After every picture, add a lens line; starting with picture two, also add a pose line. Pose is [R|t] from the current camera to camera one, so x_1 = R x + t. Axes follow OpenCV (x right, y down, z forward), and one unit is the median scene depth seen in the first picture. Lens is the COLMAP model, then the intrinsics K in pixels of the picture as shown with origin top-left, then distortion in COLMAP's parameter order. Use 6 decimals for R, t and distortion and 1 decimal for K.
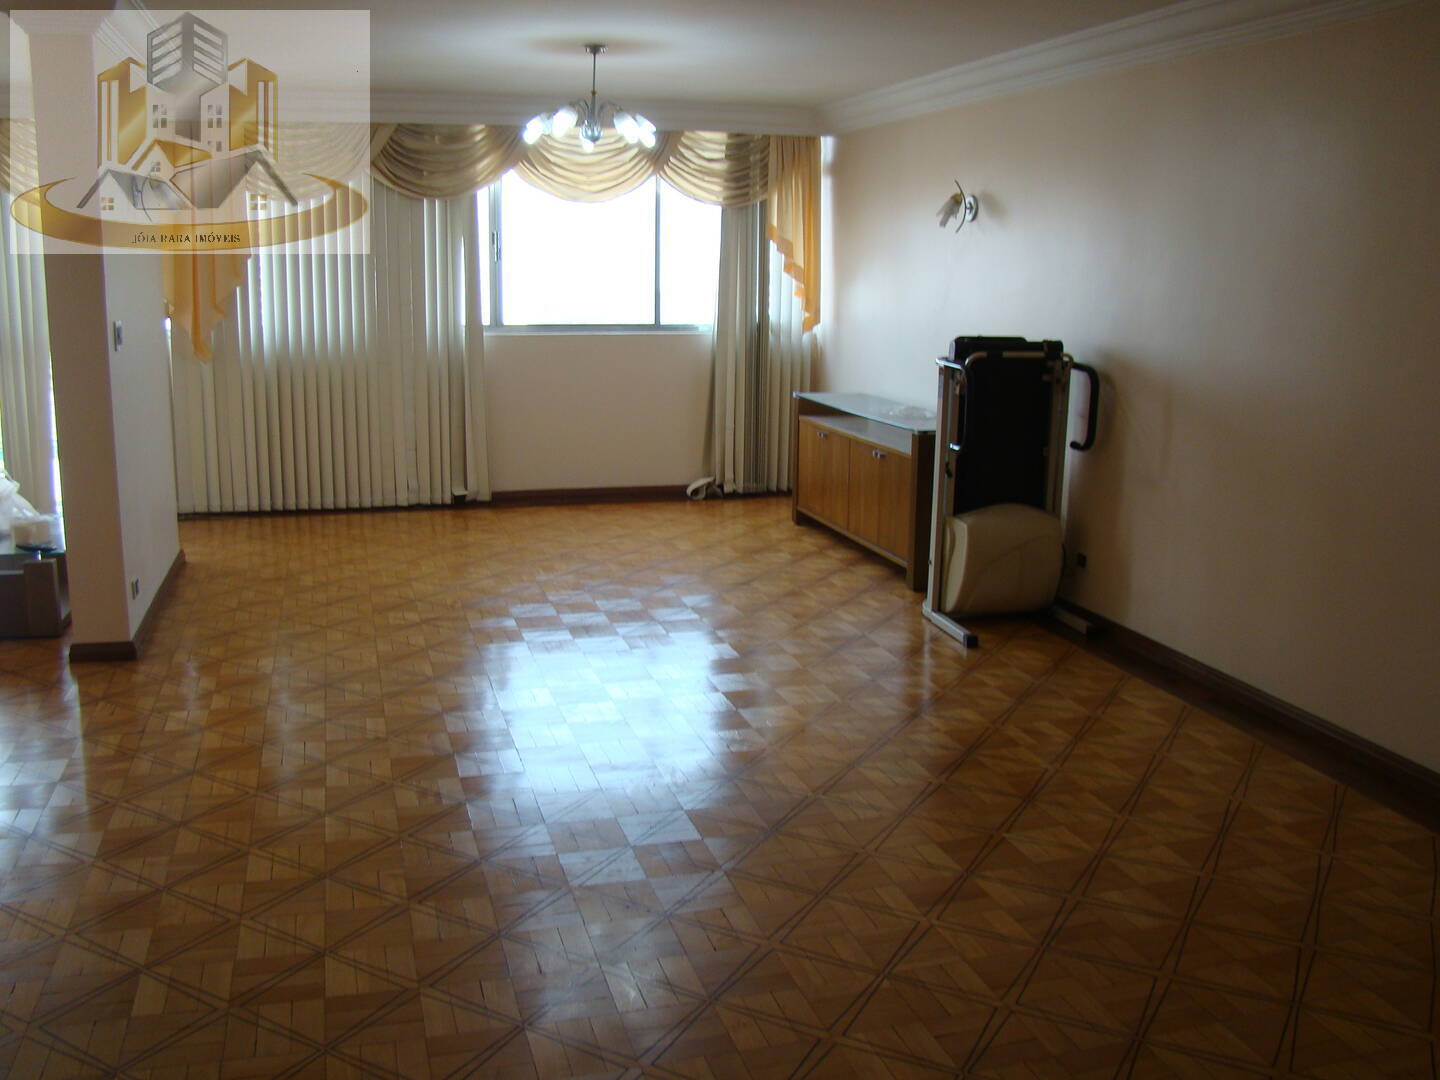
lens RADIAL K [[1320.3, 0, 720.0], [0, 1320.3, 540.0], [0, 0, 1]] dist [-0.162621, 0.078452]
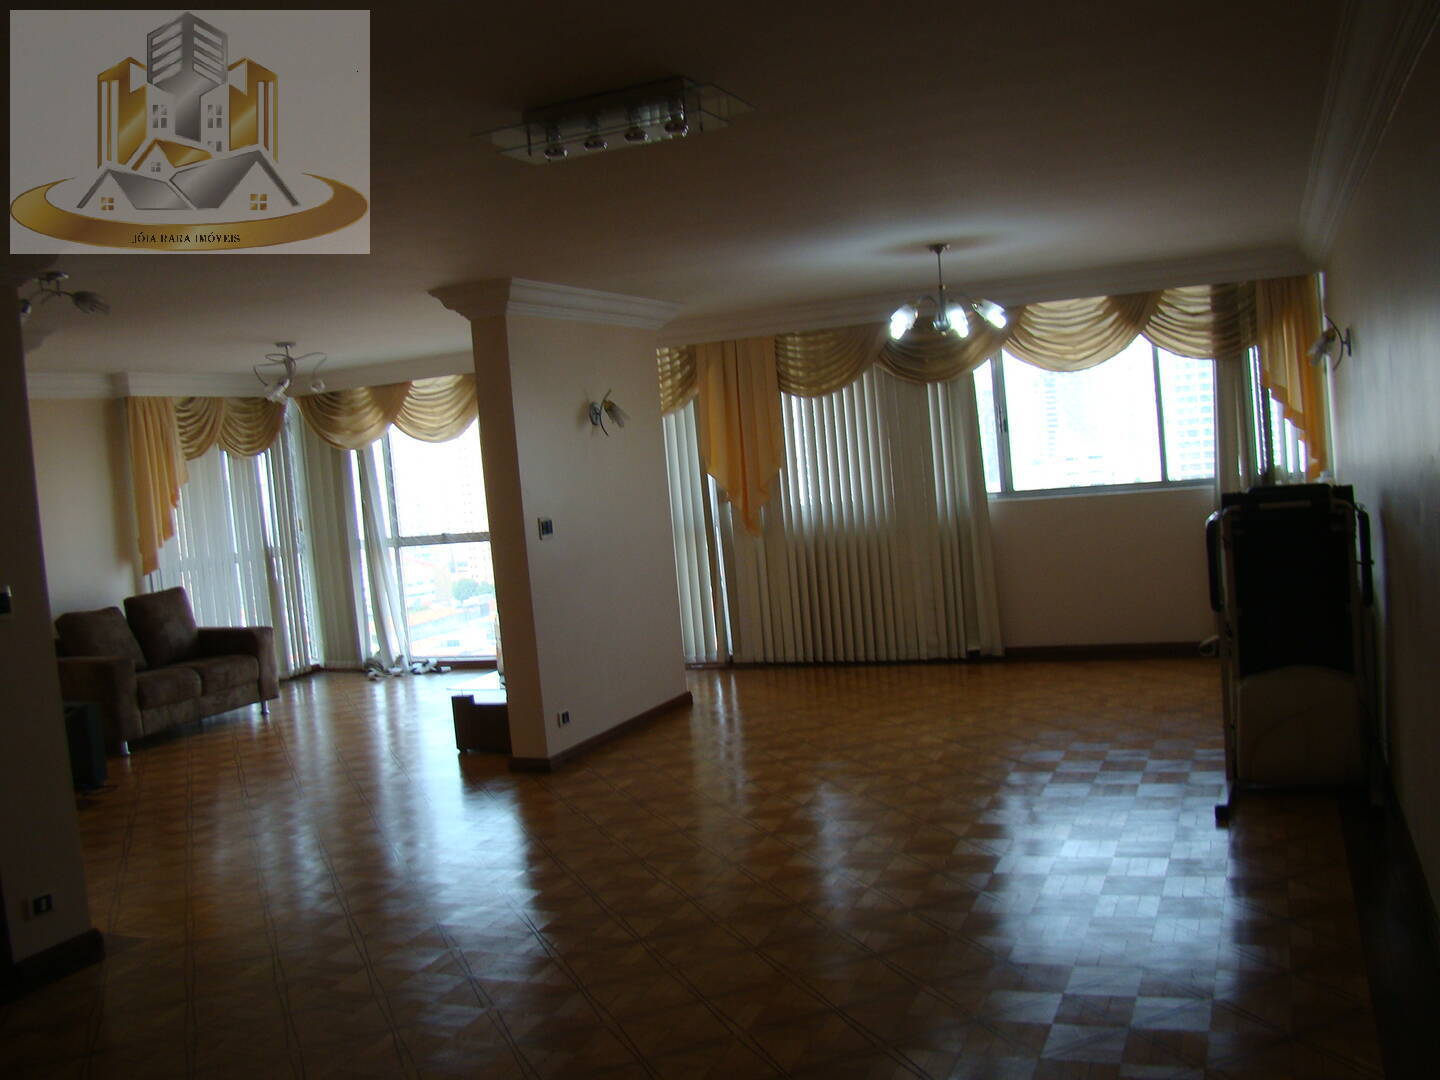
lens RADIAL K [[1320.3, 0, 720.0], [0, 1320.3, 540.0], [0, 0, 1]] dist [-0.162621, 0.078452]
pose [[0.781340, -0.041150, -0.622748, 0.315784], [-0.031185, 0.994003, -0.104808, -0.005150], [0.623326, 0.101312, 0.775371, 0.026431]]
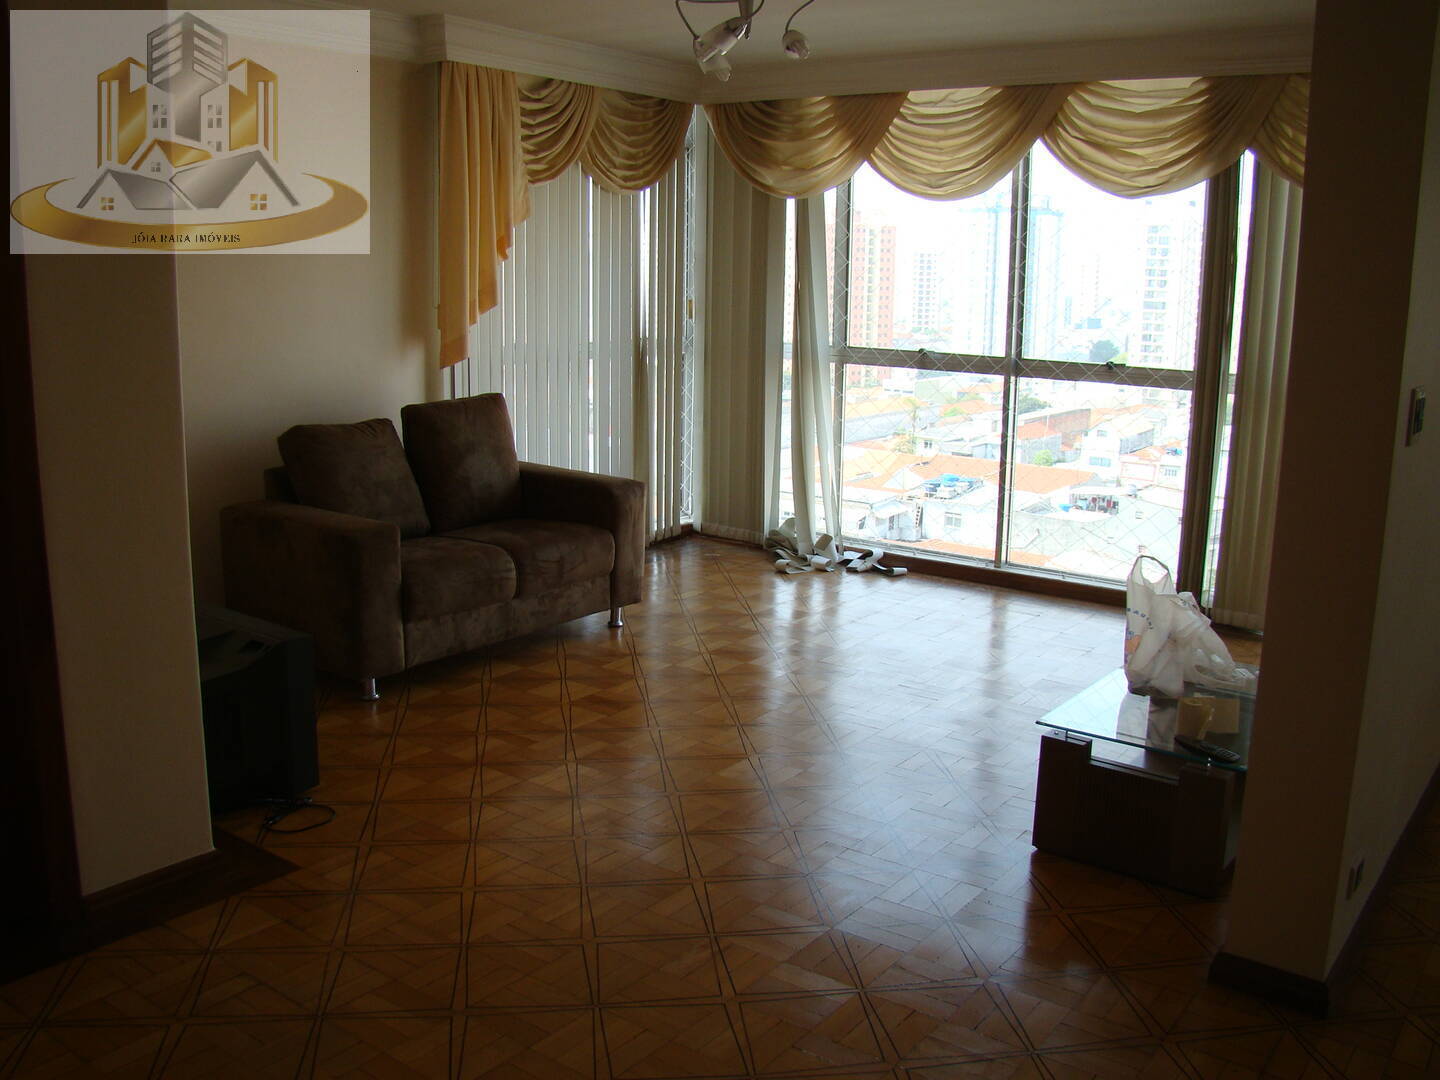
lens RADIAL K [[1320.3, 0, 720.0], [0, 1320.3, 540.0], [0, 0, 1]] dist [-0.162621, 0.078452]
pose [[0.611842, 0.158186, -0.775001, -0.142552], [-0.170476, 0.983143, 0.066084, -0.057247], [0.772390, 0.091686, 0.628496, 0.274715]]
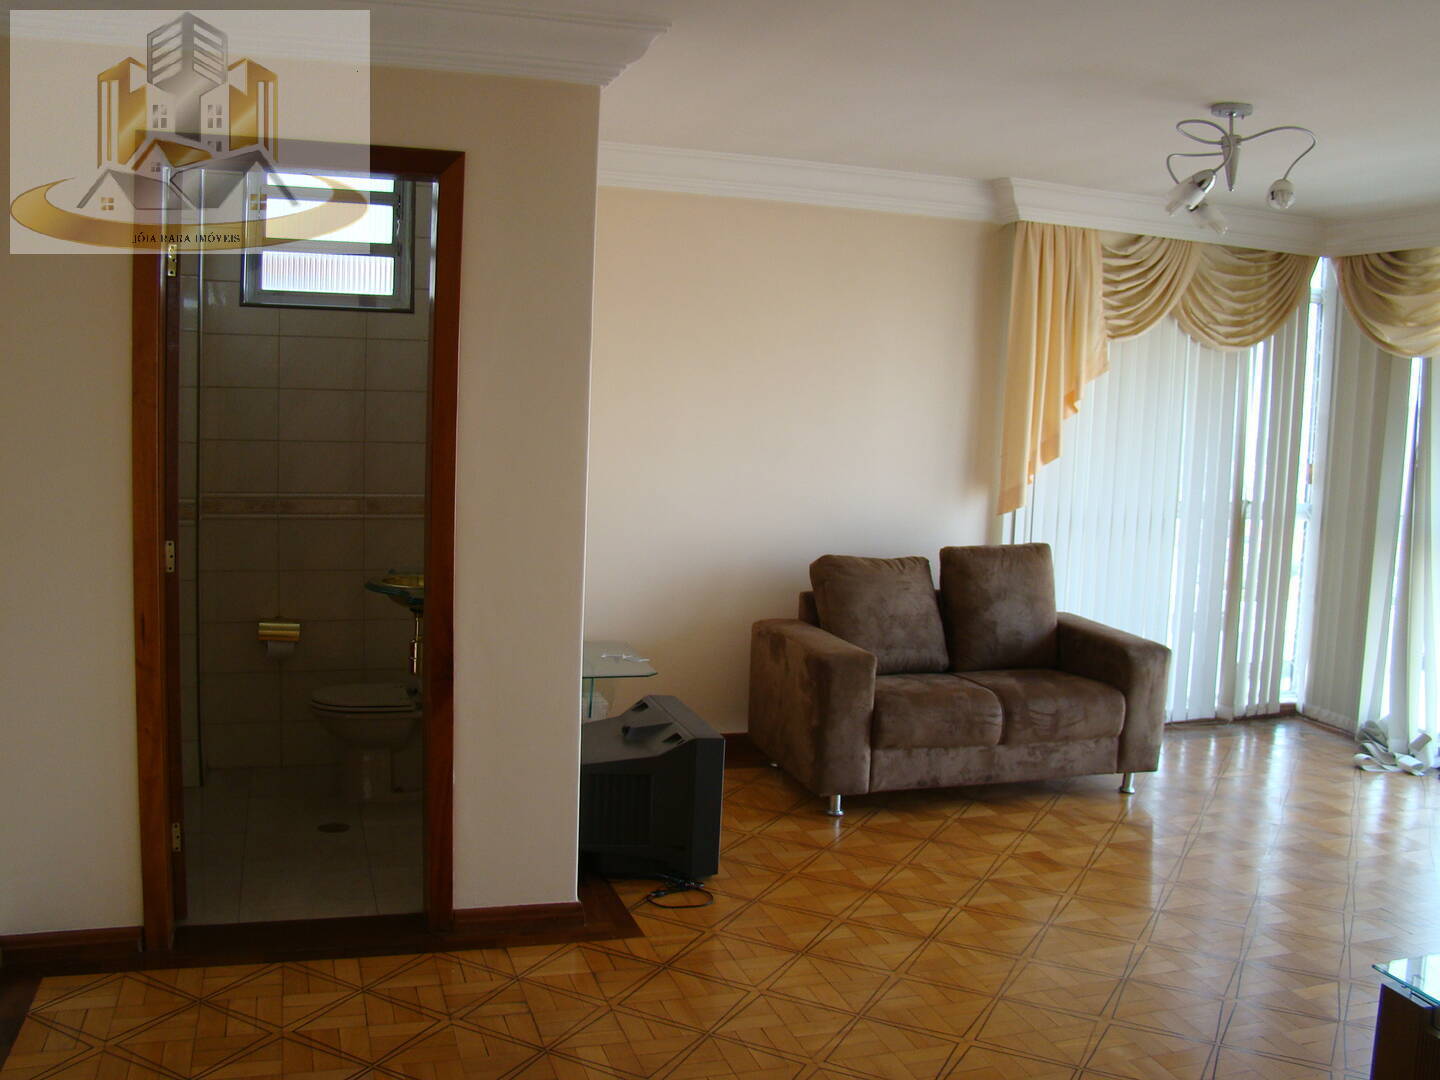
lens RADIAL K [[1320.3, 0, 720.0], [0, 1320.3, 540.0], [0, 0, 1]] dist [-0.162621, 0.078452]
pose [[0.042933, 0.098648, -0.994196, -0.078143], [-0.239573, 0.967096, 0.085614, -0.086929], [0.969929, 0.234506, 0.065154, 0.395170]]
